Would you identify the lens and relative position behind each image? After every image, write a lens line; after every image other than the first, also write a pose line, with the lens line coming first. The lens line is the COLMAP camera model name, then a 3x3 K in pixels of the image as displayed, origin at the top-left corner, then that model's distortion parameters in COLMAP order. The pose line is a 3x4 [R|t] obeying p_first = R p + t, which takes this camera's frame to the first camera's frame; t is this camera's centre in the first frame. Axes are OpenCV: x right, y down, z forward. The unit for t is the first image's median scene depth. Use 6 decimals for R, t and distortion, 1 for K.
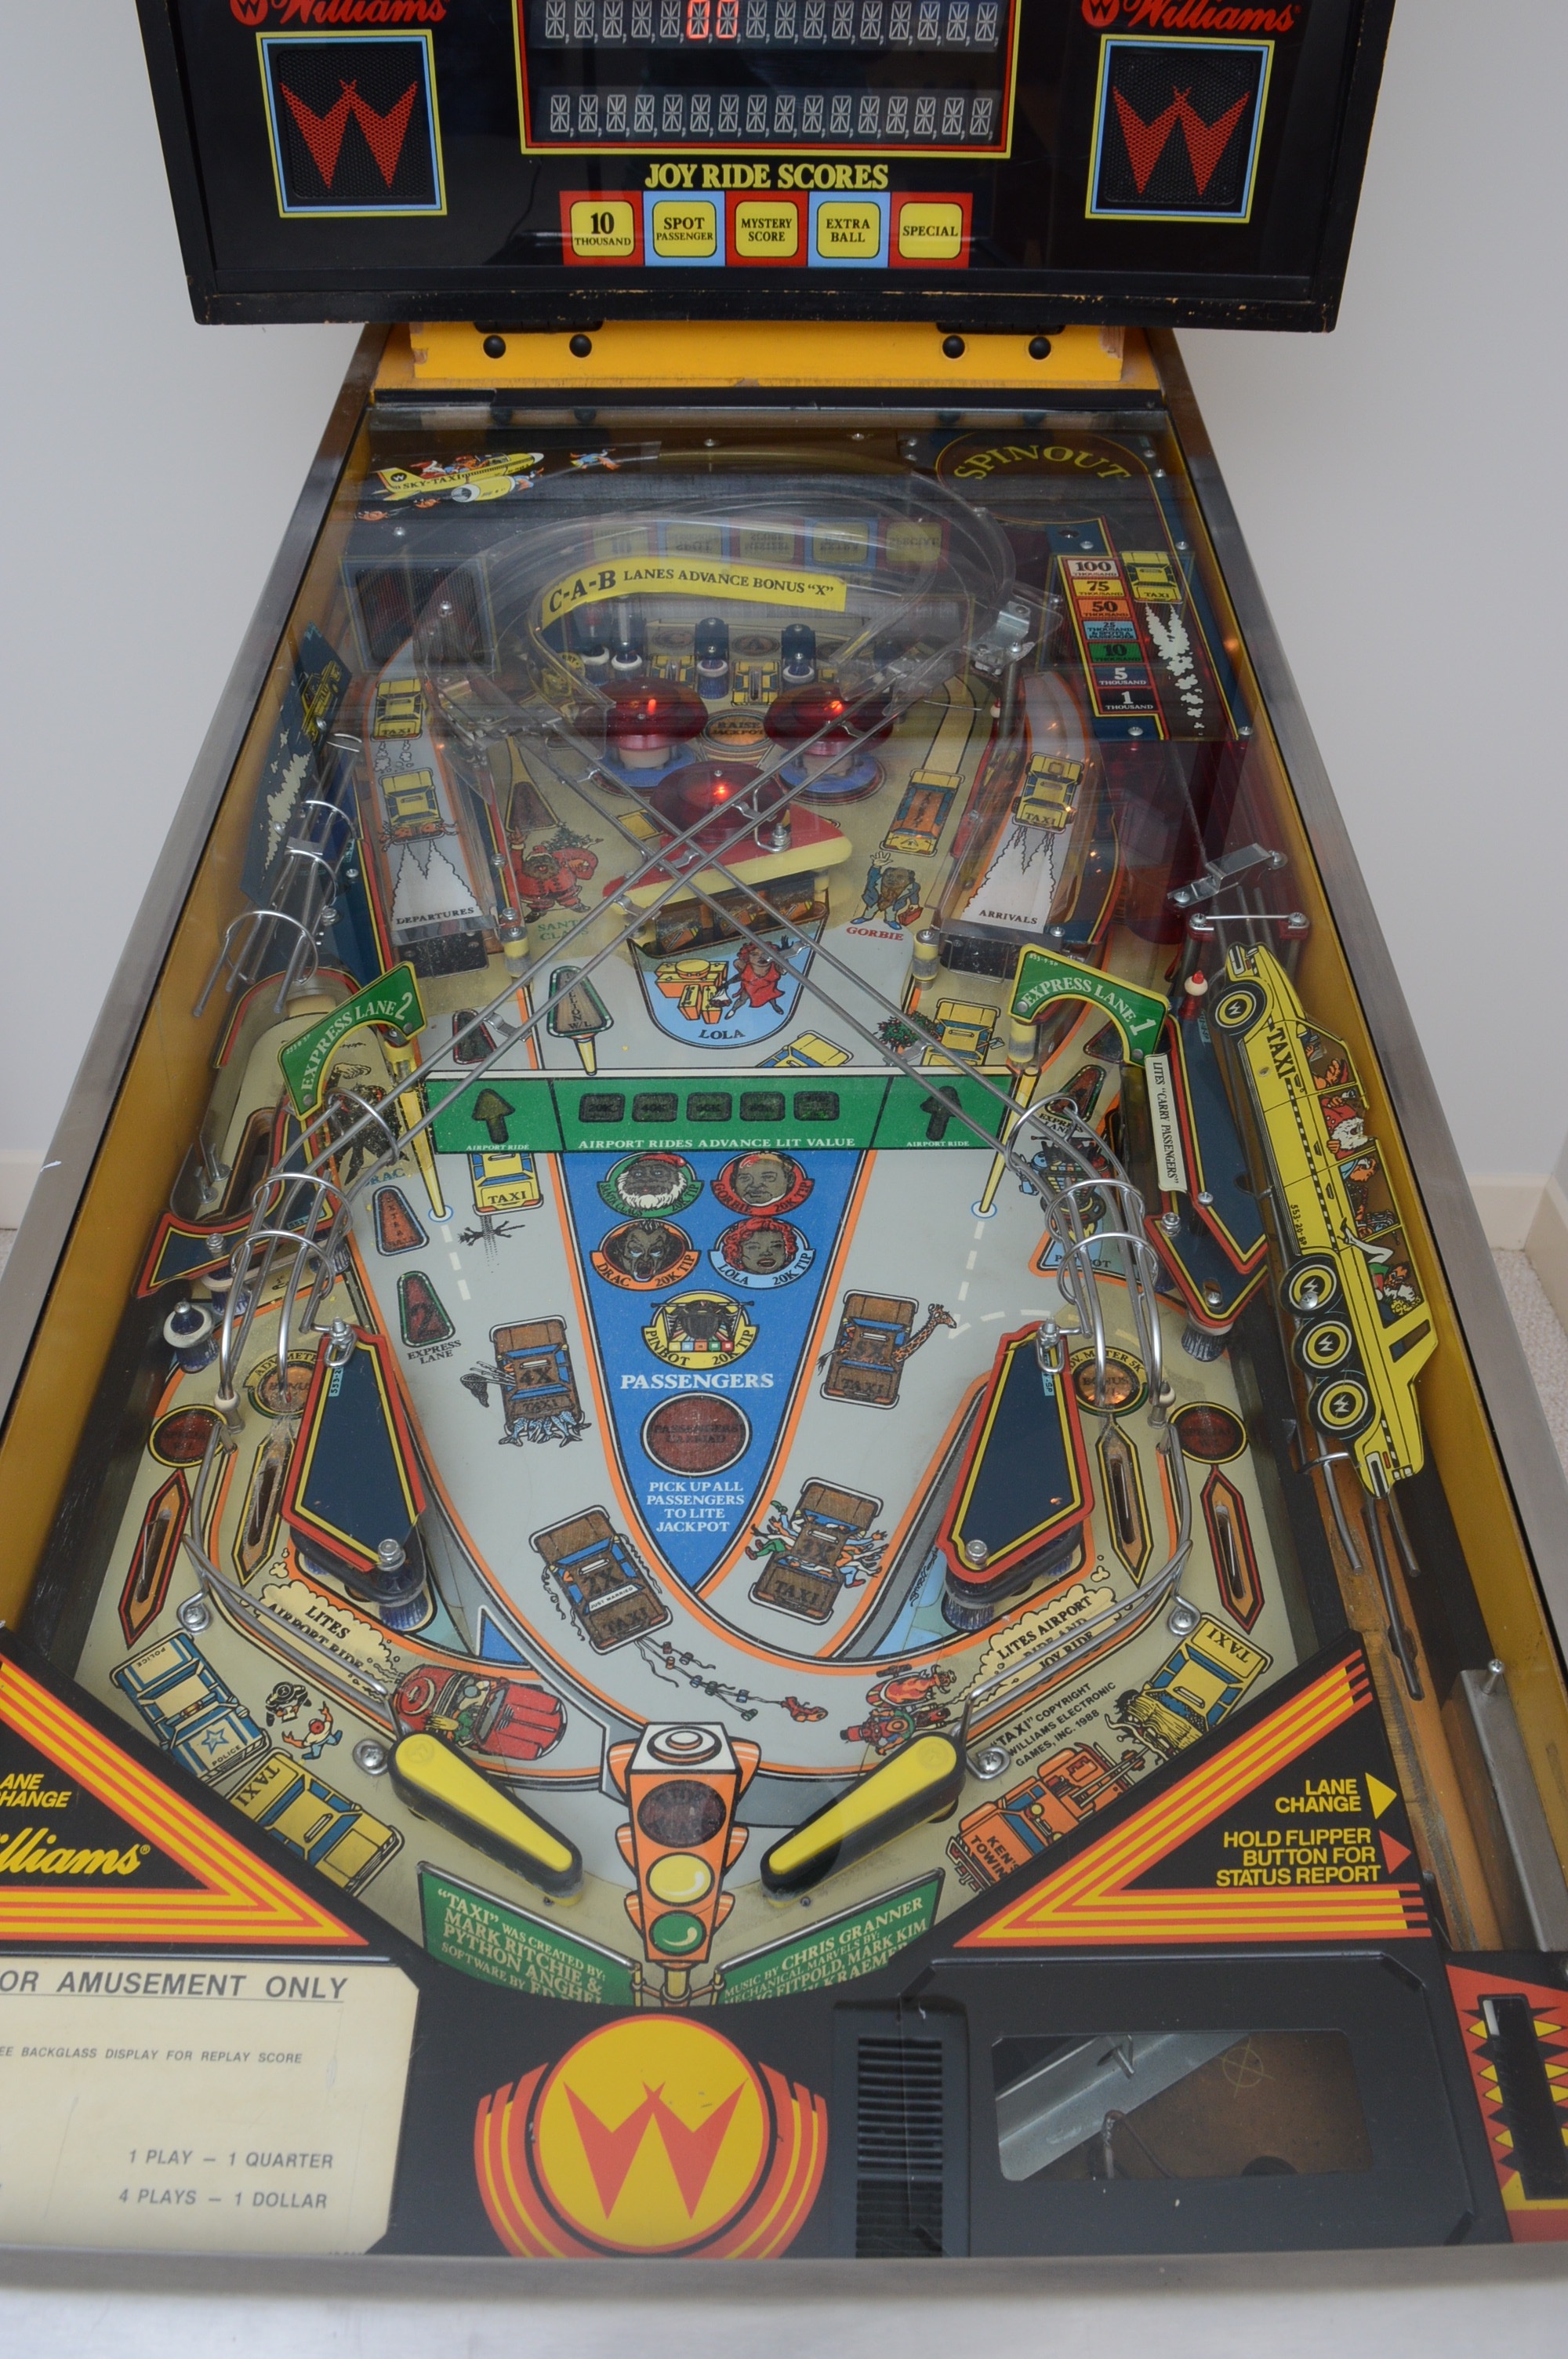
lens RADIAL K [[1871.0, 0, 784.0], [0, 1871.0, 1179.5], [0, 0, 1]] dist [-0.083732, 0.008390]
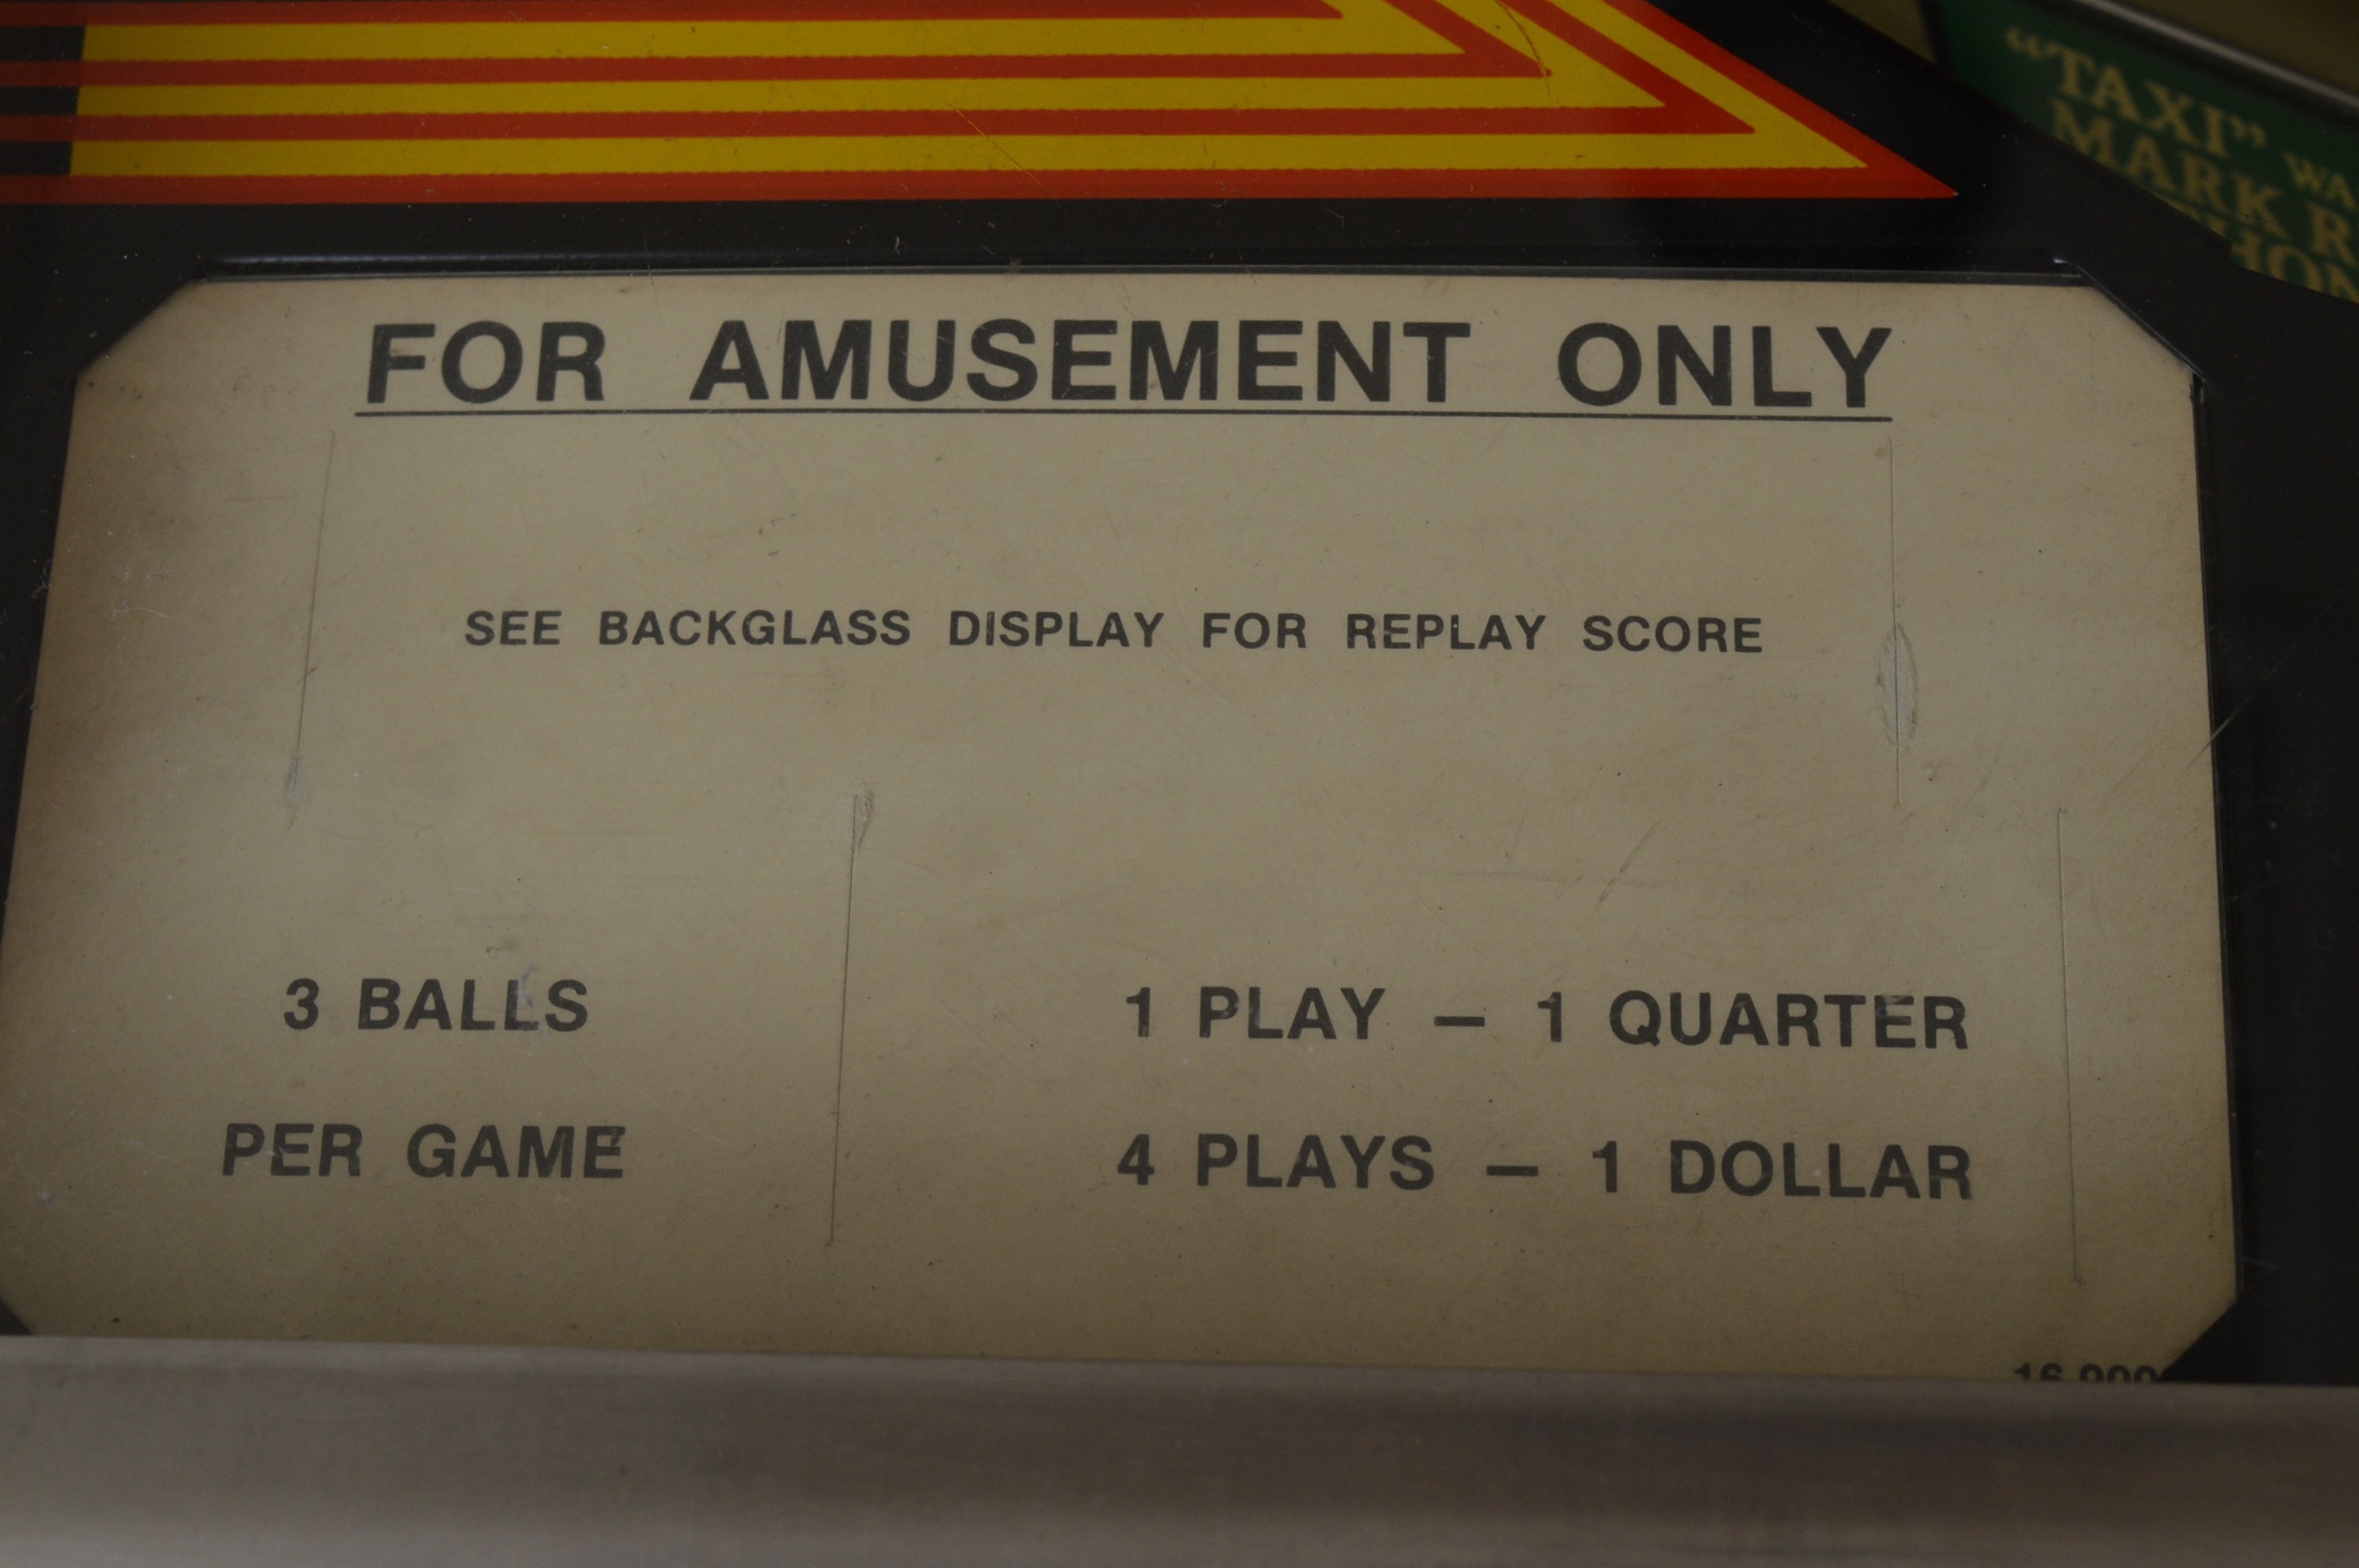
lens RADIAL K [[4996.2, 0, 1179.5], [0, 4996.2, 784.0], [0, 0, 1]] dist [0.021360, 0.018329]
pose [[0.998570, 0.010951, -0.052327, -0.298890], [0.013008, 0.899607, 0.436506, 0.199891], [0.051854, -0.436562, 0.898178, 0.374045]]
